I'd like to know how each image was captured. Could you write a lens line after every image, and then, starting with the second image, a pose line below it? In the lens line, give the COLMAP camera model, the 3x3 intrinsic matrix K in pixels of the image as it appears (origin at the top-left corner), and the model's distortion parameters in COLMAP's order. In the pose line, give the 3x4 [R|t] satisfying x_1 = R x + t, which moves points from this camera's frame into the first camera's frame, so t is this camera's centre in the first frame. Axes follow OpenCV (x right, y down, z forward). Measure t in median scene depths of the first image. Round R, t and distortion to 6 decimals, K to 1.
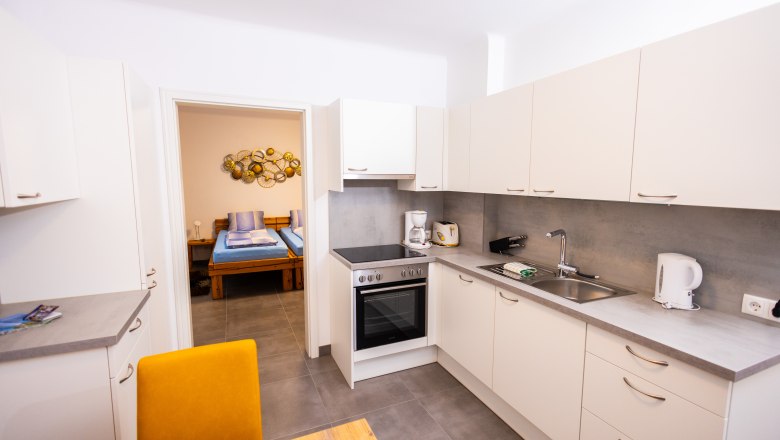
lens RADIAL K [[355.9, 0, 390.0], [0, 355.9, 220.0], [0, 0, 1]] dist [0.001068, 0.000048]
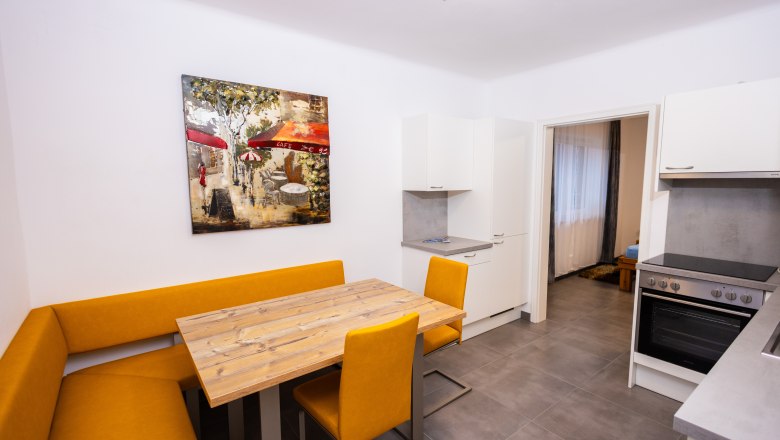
lens RADIAL K [[355.9, 0, 390.0], [0, 355.9, 220.0], [0, 0, 1]] dist [0.001068, 0.000048]
pose [[0.231861, 0.101543, -0.967435, 0.584659], [-0.102570, 0.991545, 0.079491, -0.004724], [0.967326, 0.080799, 0.240315, 0.059531]]
